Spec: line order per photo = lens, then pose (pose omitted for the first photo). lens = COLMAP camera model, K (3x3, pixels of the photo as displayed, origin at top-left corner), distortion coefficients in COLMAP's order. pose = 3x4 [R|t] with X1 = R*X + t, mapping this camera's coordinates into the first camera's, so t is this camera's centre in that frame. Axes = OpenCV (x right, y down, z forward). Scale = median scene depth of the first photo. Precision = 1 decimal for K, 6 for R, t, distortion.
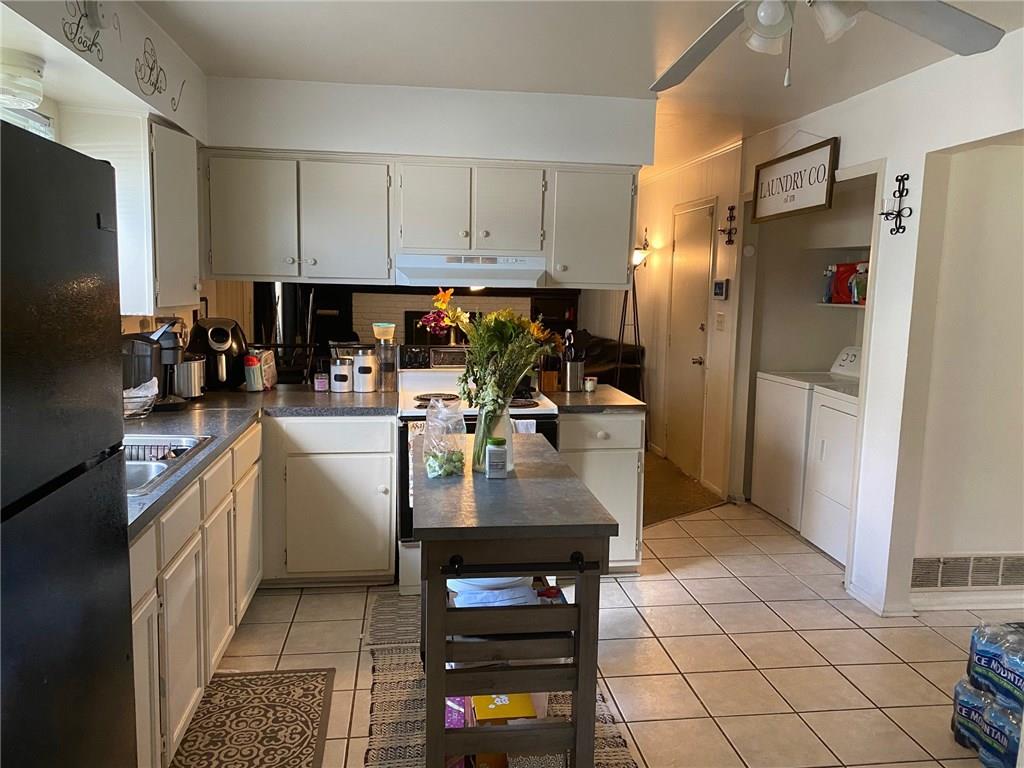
lens RADIAL K [[780.7, 0, 511.7], [0, 780.7, 381.4], [0, 0, 1]] dist [-0.037208, -0.001121]
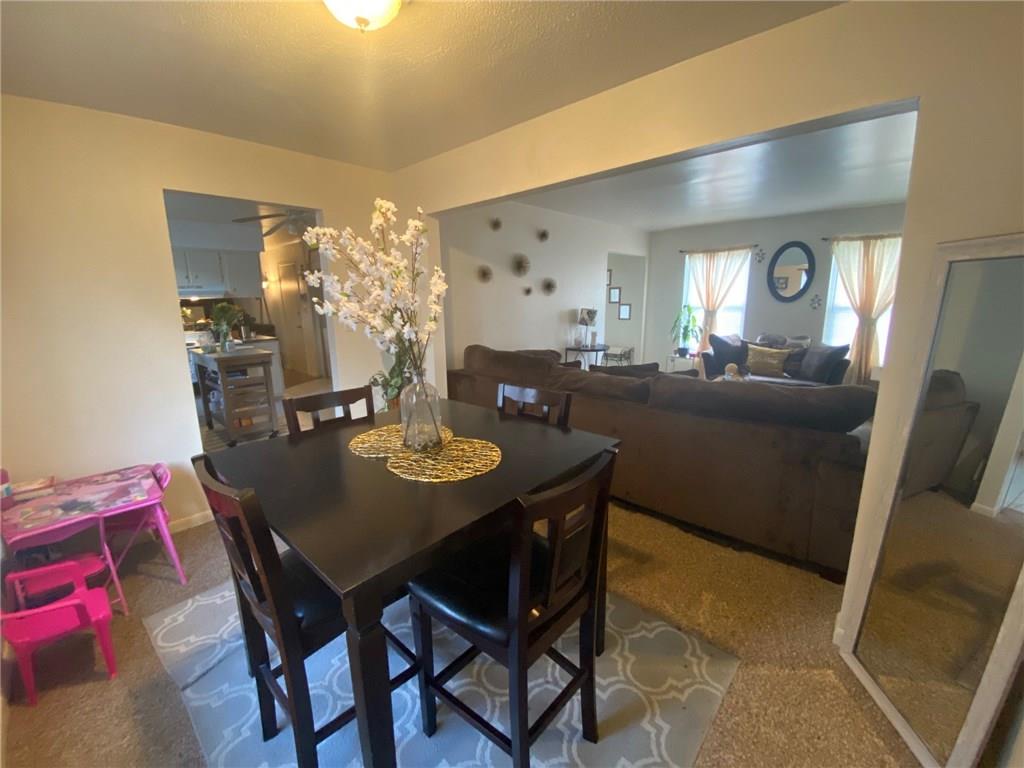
lens RADIAL K [[415.6, 0, 512.8], [0, 415.6, 387.2], [0, 0, 1]] dist [-0.000436, -0.000012]
pose [[0.771907, -0.160563, 0.615125, -0.112875], [0.104680, 0.986475, 0.126133, 0.093075], [-0.627058, -0.032972, 0.778275, -0.645542]]
